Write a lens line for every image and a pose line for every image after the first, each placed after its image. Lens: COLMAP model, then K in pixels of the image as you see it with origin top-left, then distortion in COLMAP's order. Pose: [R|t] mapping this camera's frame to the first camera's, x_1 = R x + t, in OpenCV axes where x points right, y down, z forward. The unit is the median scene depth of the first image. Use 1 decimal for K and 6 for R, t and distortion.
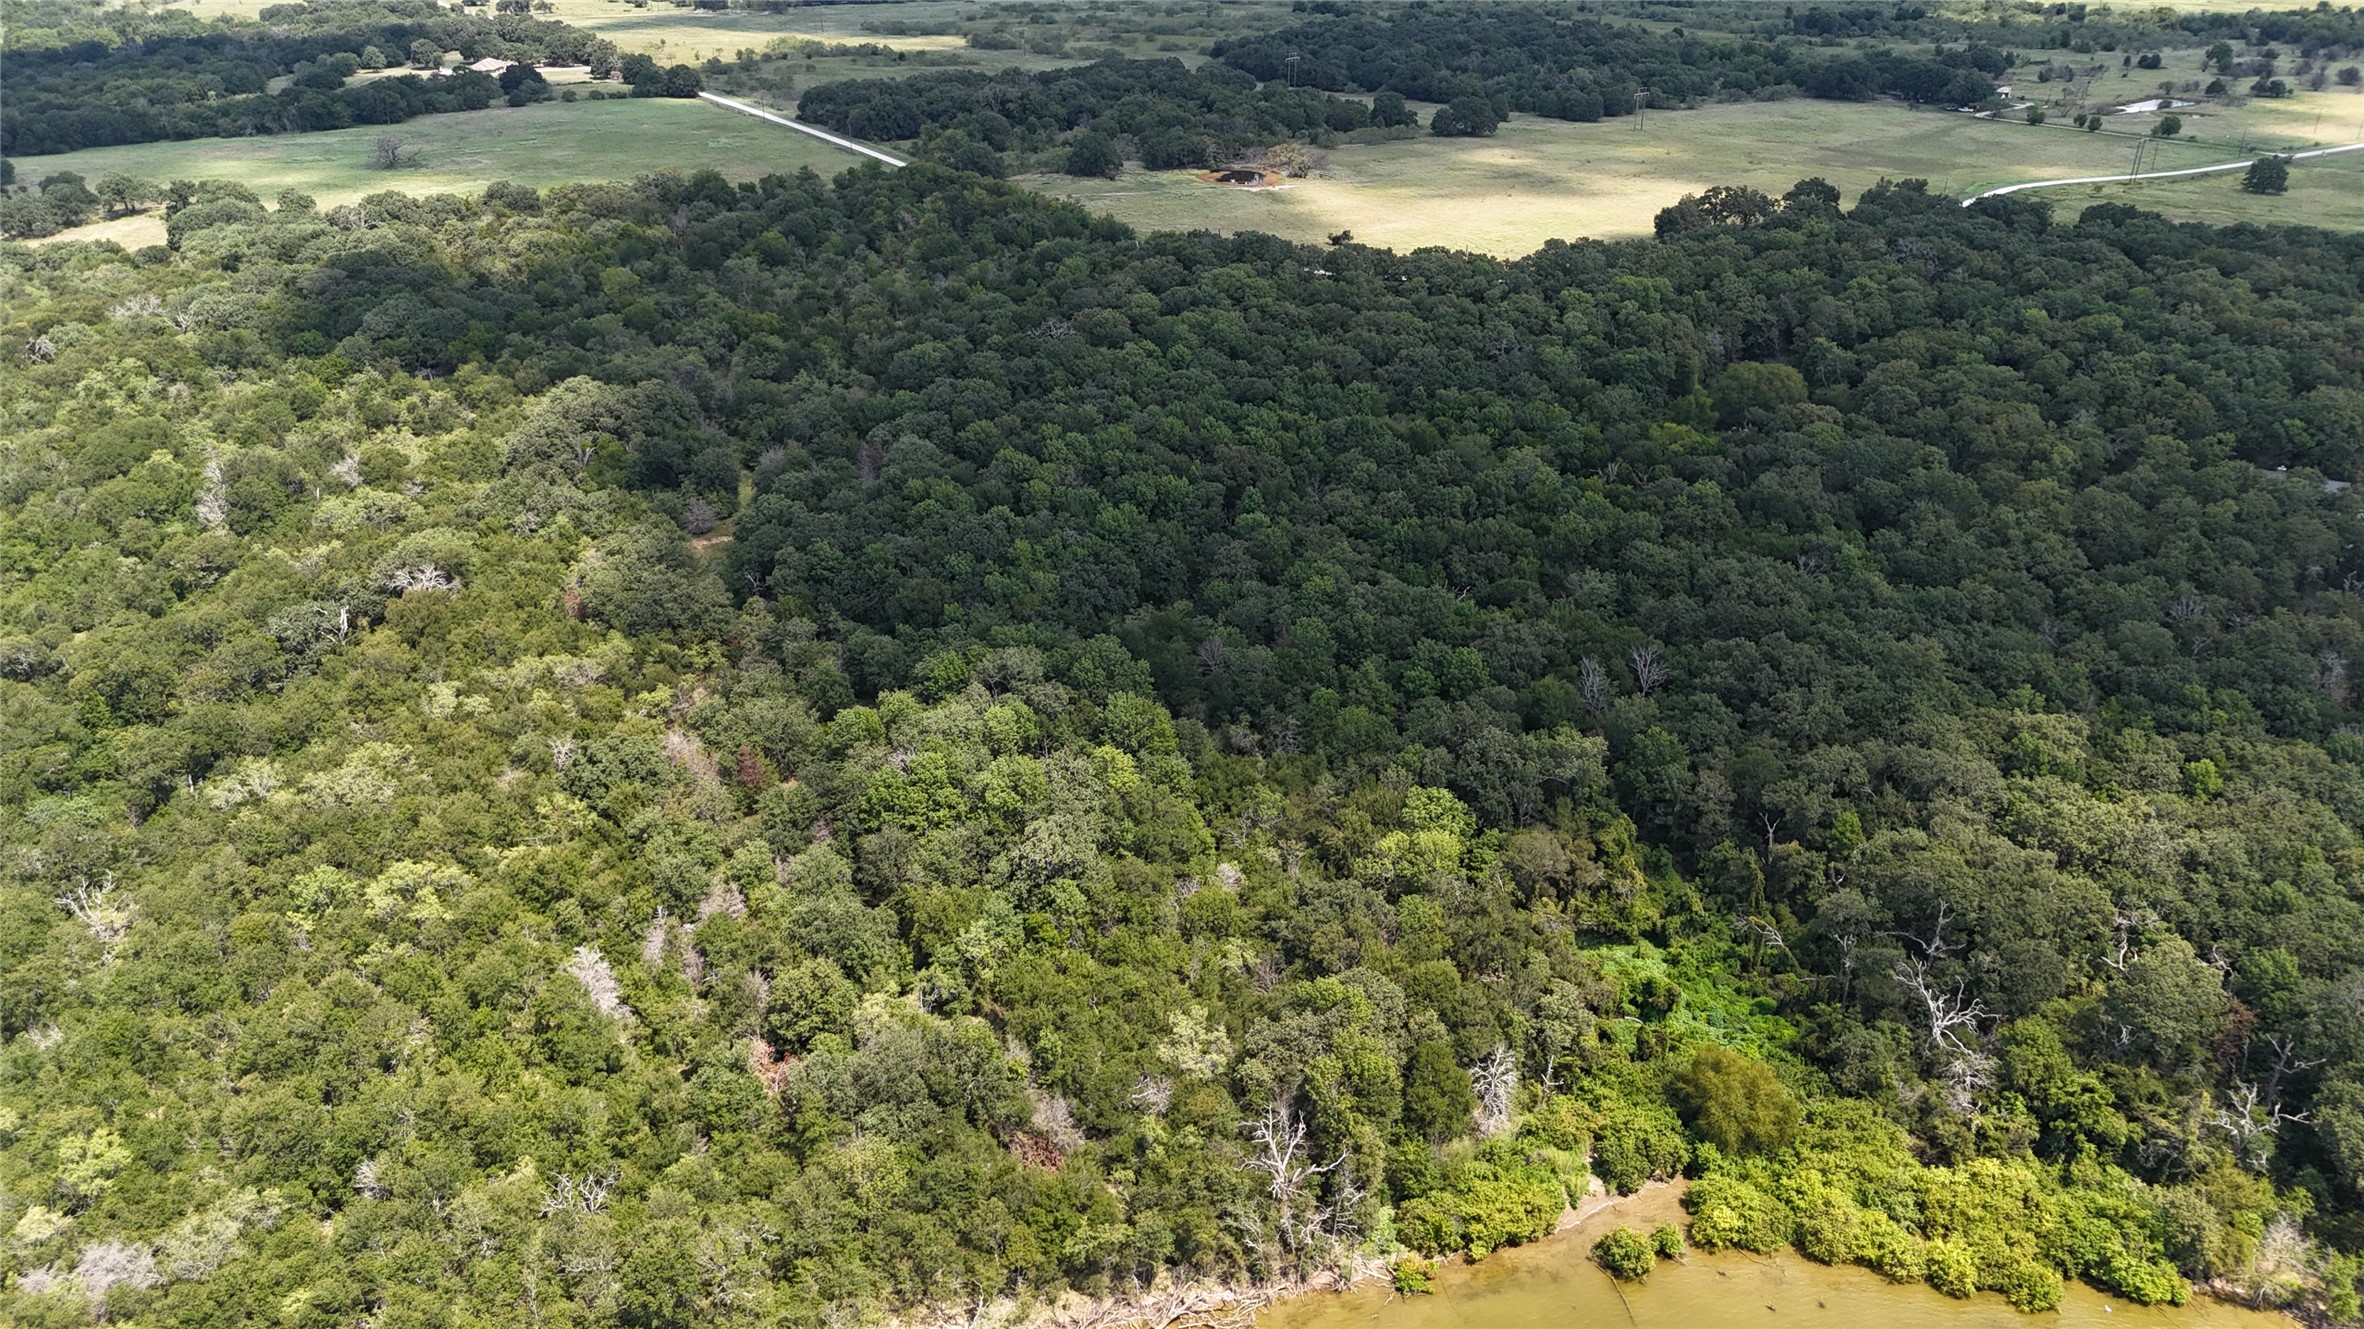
lens RADIAL K [[1745.1, 0, 1179.0], [0, 1745.1, 664.3], [0, 0, 1]] dist [0.065878, -0.054694]
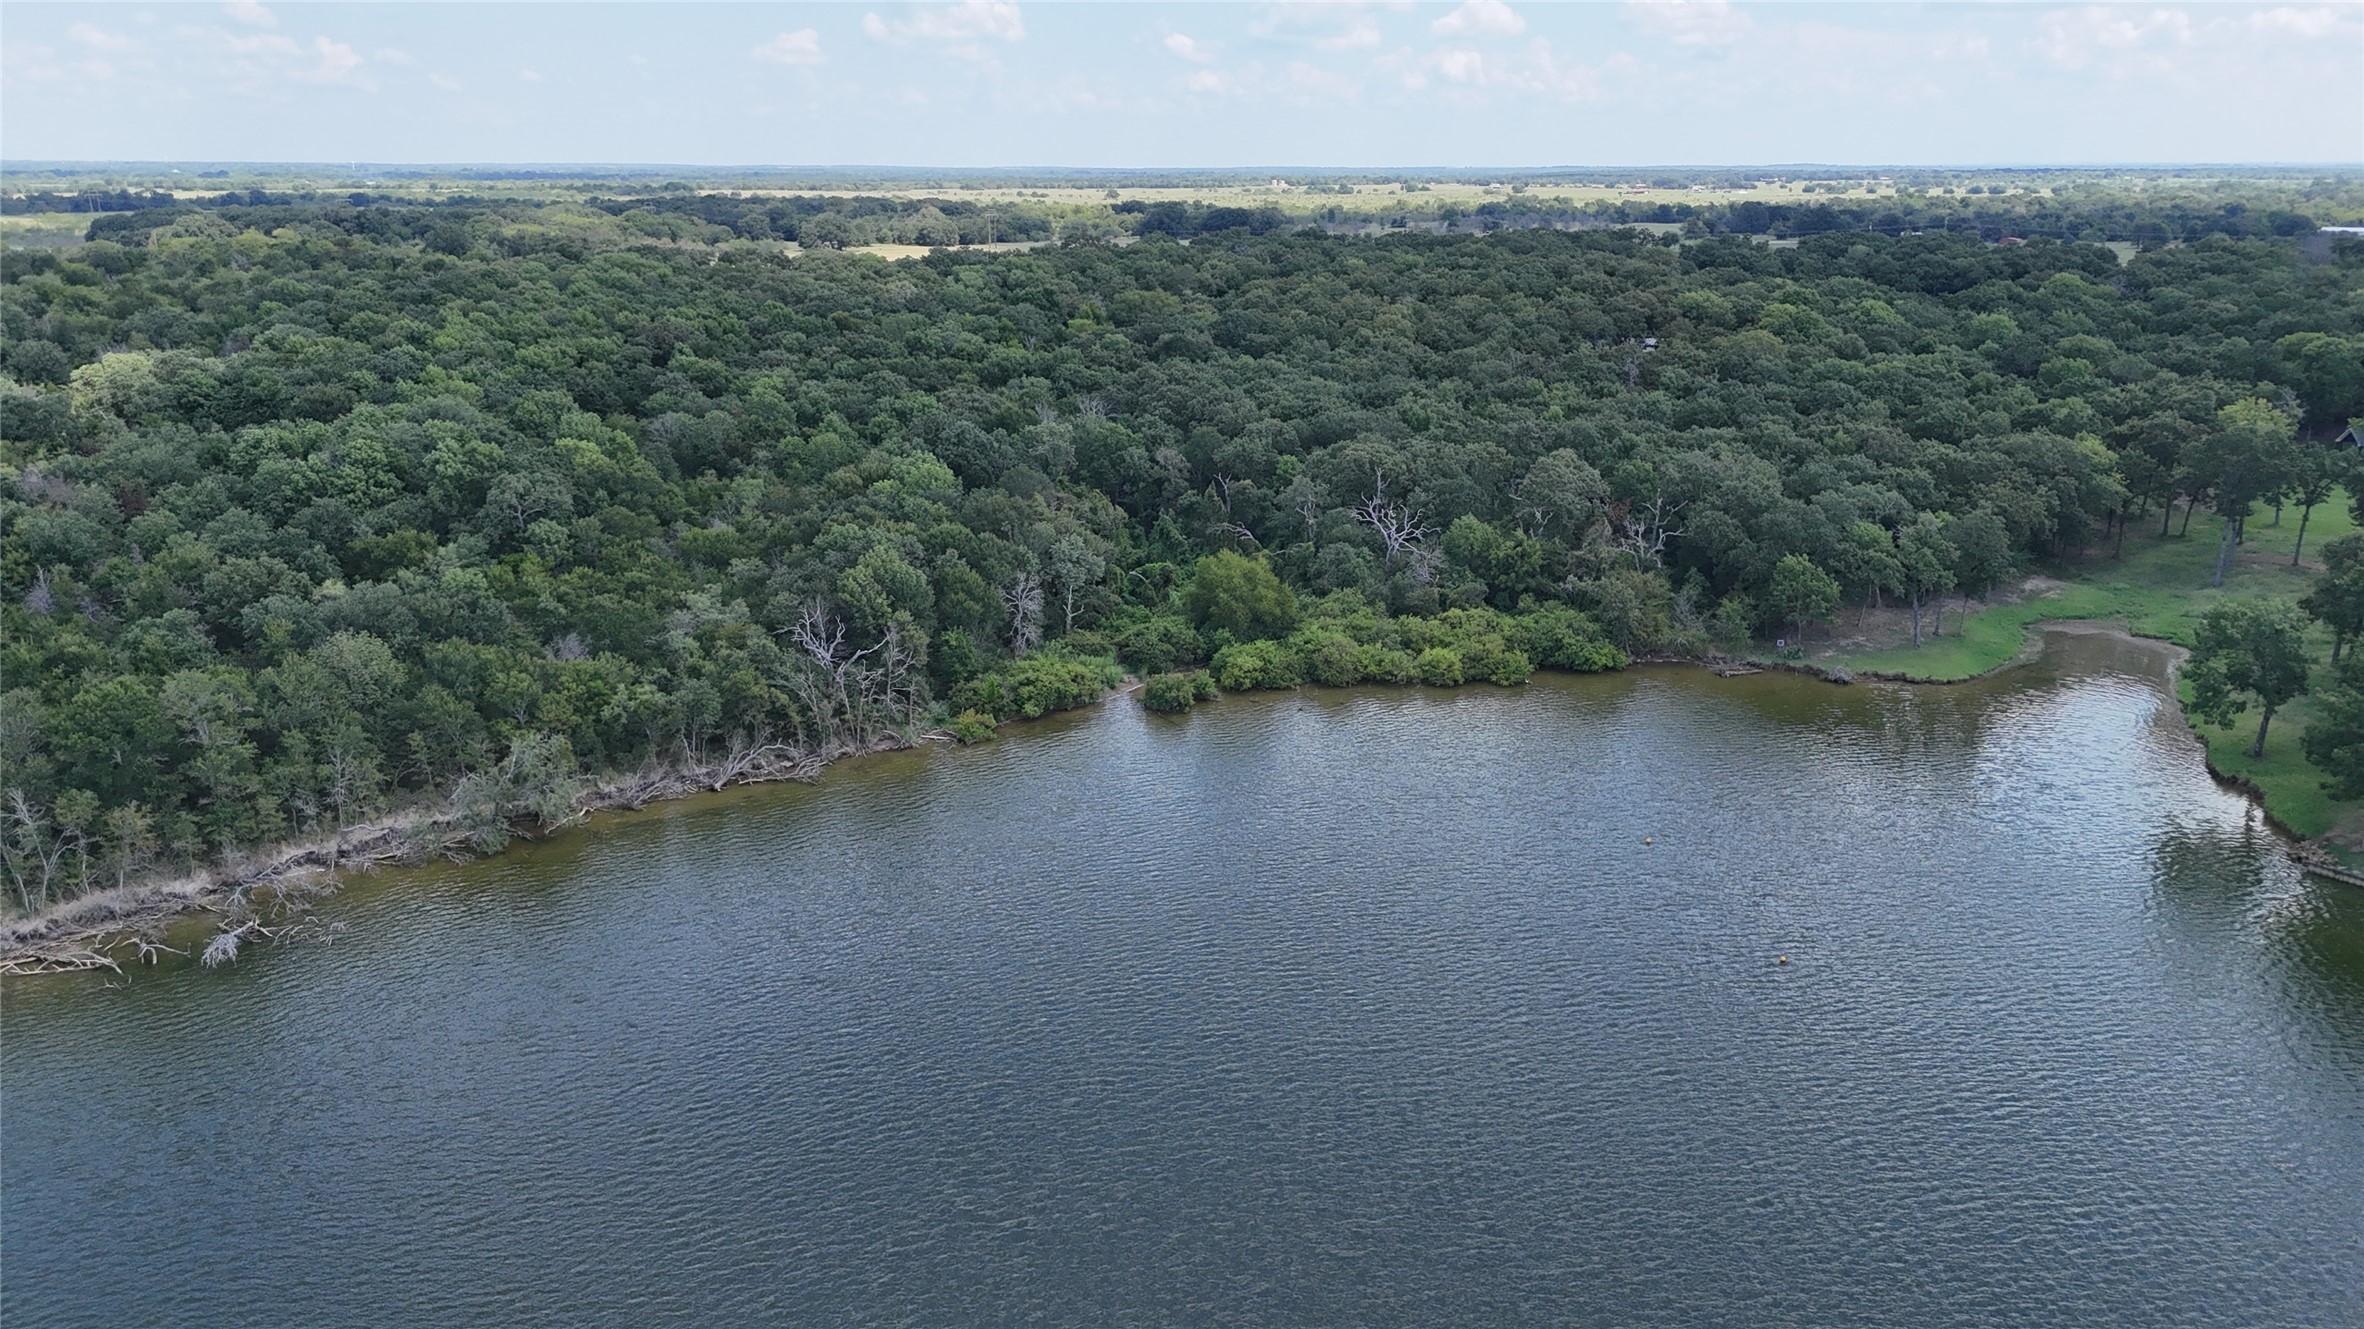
lens RADIAL K [[1742.2, 0, 1181.1], [0, 1742.2, 667.8], [0, 0, 1]] dist [0.076326, -0.076363]
pose [[0.935854, -0.096949, 0.338788, -0.072102], [0.148439, 0.980408, -0.129482, 0.375646], [-0.319598, 0.171465, 0.931910, 0.025839]]
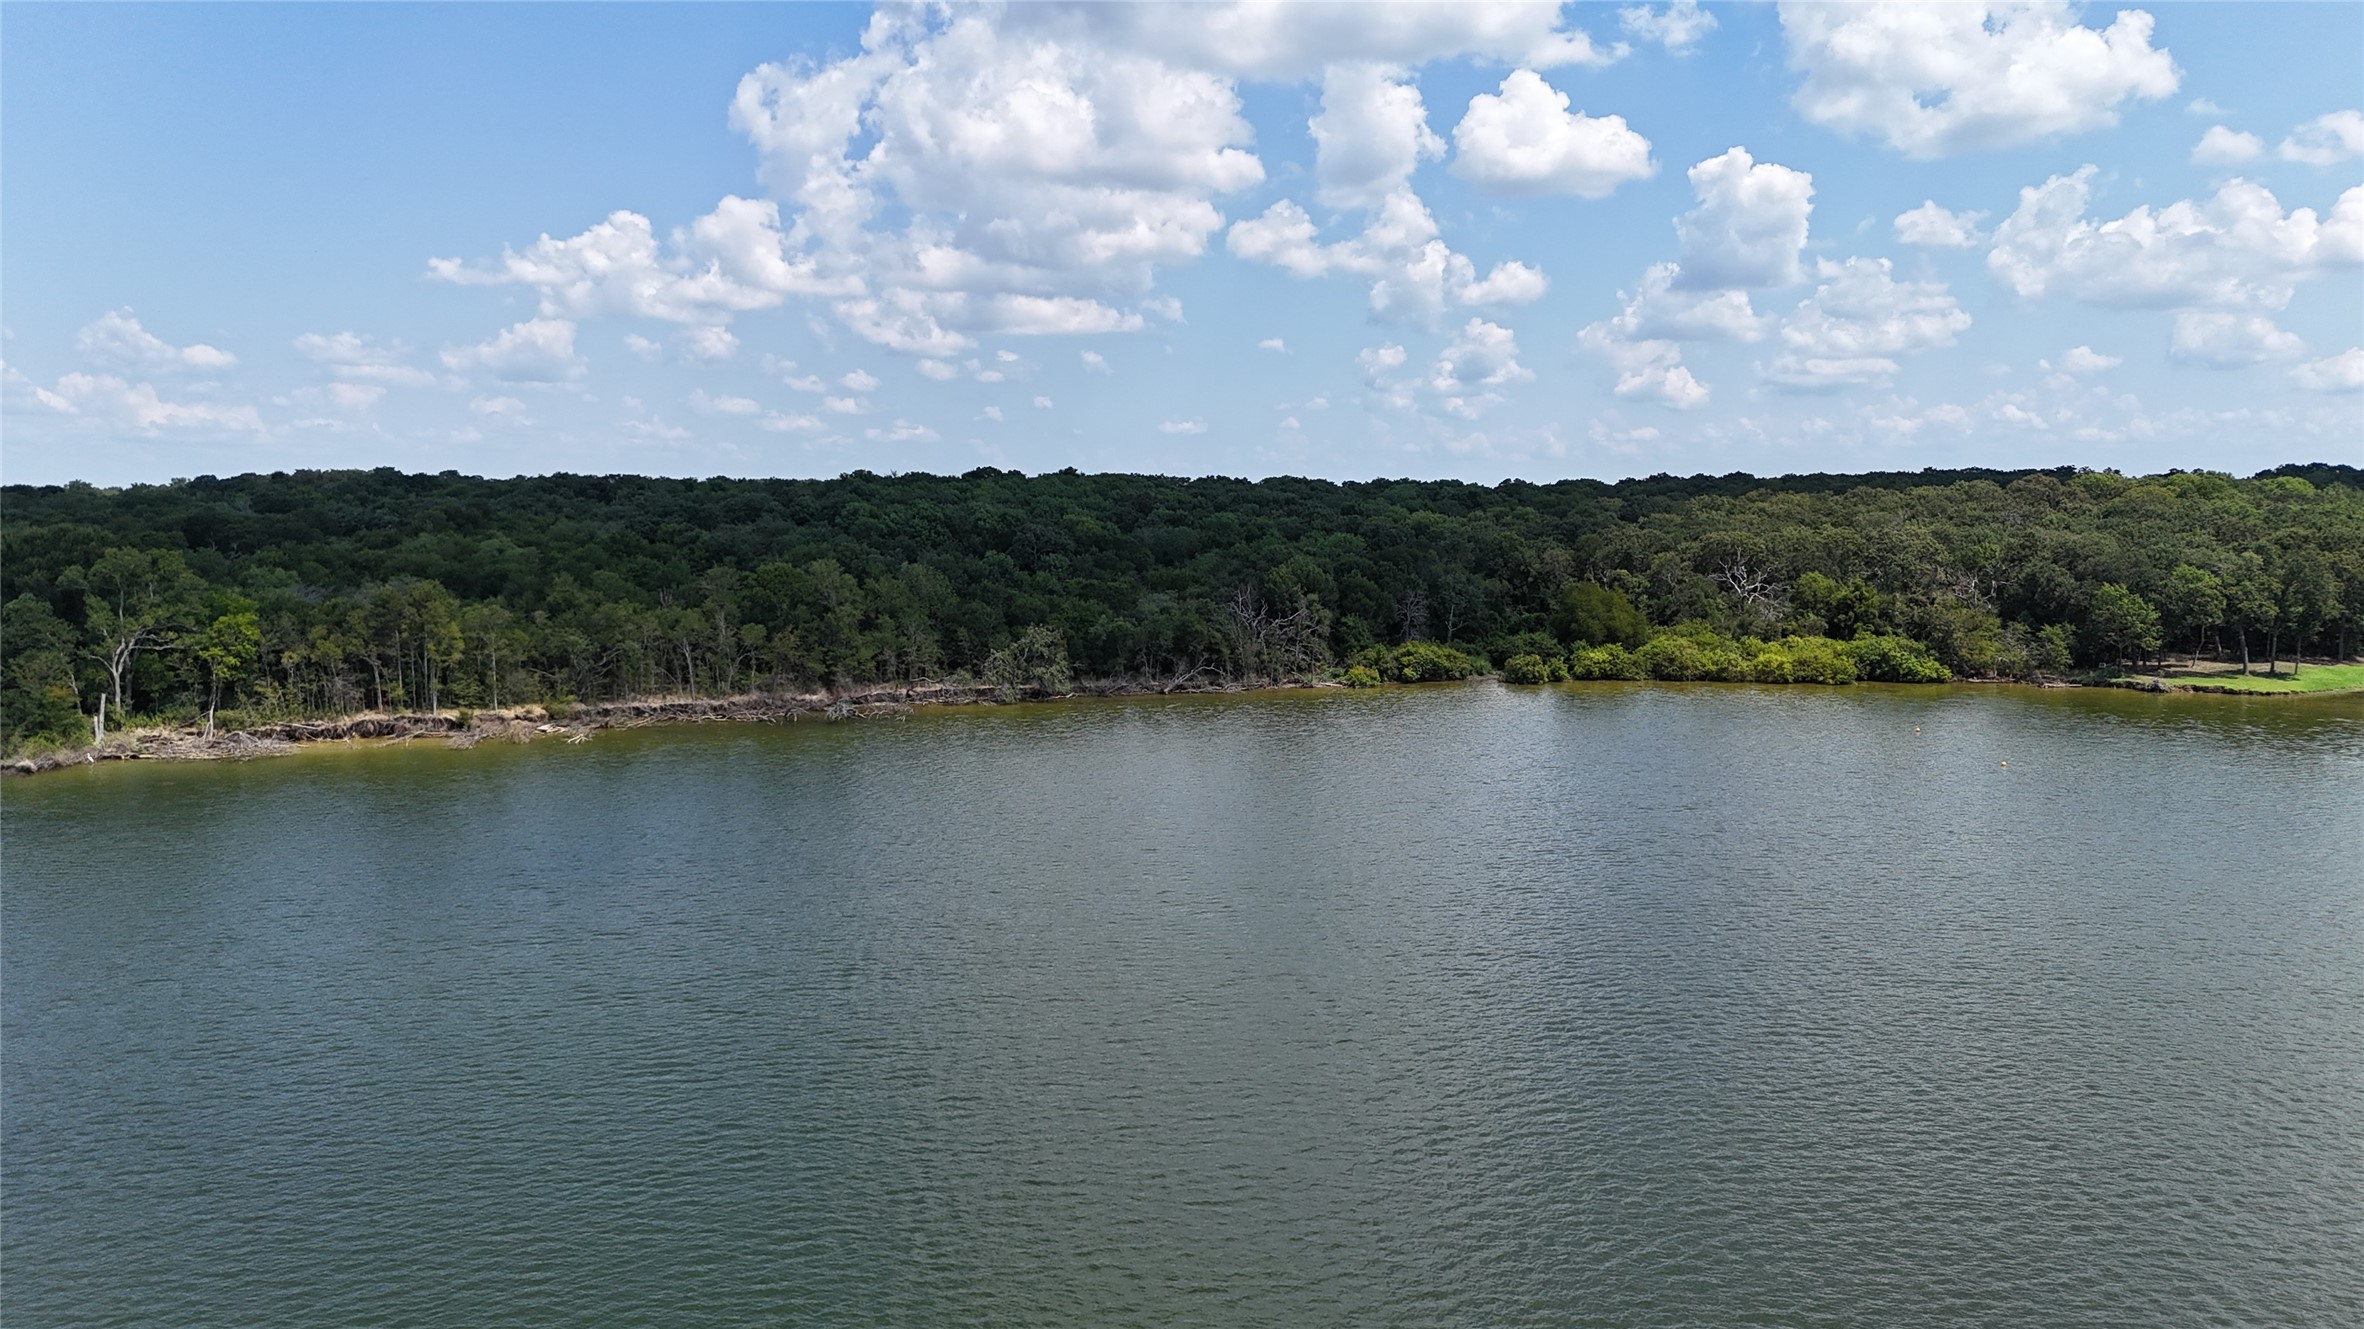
lens RADIAL K [[1749.2, 0, 1185.4], [0, 1749.2, 662.2], [0, 0, 1]] dist [0.078076, -0.073237]
pose [[0.994919, -0.007478, 0.100400, -0.096188], [0.041074, 0.940619, -0.336969, 0.615712], [-0.091918, 0.339381, 0.936147, -0.134059]]
